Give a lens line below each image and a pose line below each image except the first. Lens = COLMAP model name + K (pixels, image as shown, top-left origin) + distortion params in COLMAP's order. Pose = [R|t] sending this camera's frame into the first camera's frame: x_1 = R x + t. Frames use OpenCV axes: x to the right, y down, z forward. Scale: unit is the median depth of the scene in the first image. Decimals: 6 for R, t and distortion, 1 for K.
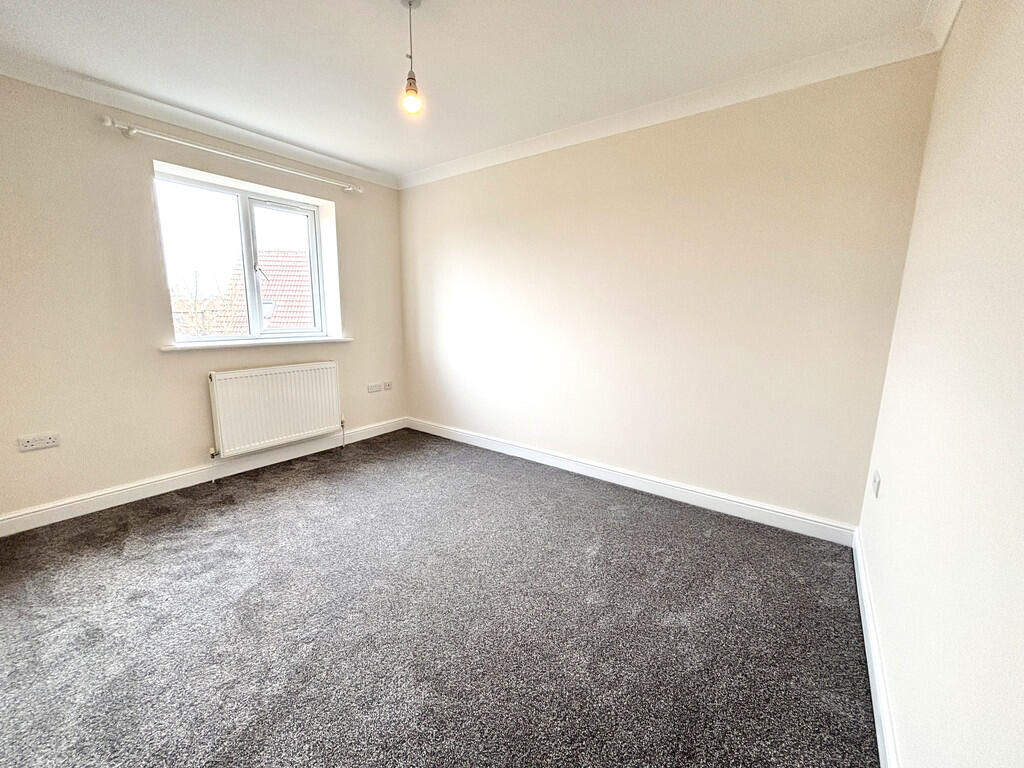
lens RADIAL K [[414.2, 0, 512.0], [0, 414.2, 384.0], [0, 0, 1]] dist [0.000283, 0.000029]
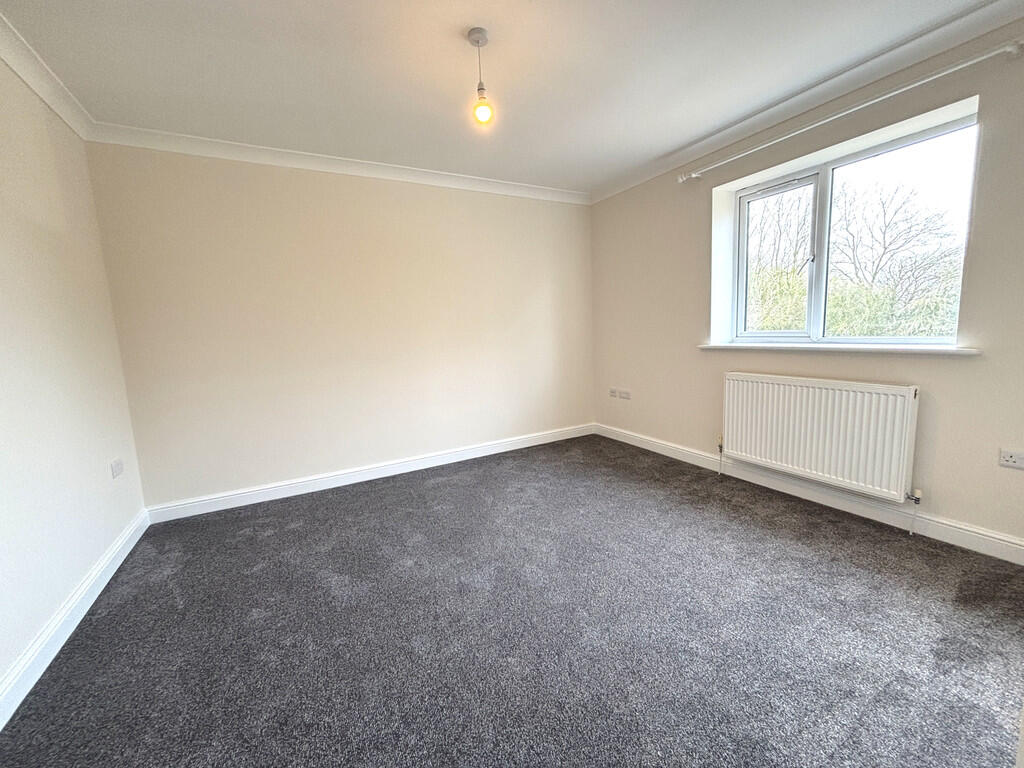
lens RADIAL K [[414.5, 0, 509.6], [0, 414.5, 402.3], [0, 0, 1]] dist [0.000907, 0.000163]
pose [[-0.447672, 0.128932, -0.884854, 0.439170], [-0.147990, 0.965221, 0.215515, -0.090900], [0.881867, 0.227429, -0.413021, 0.902997]]
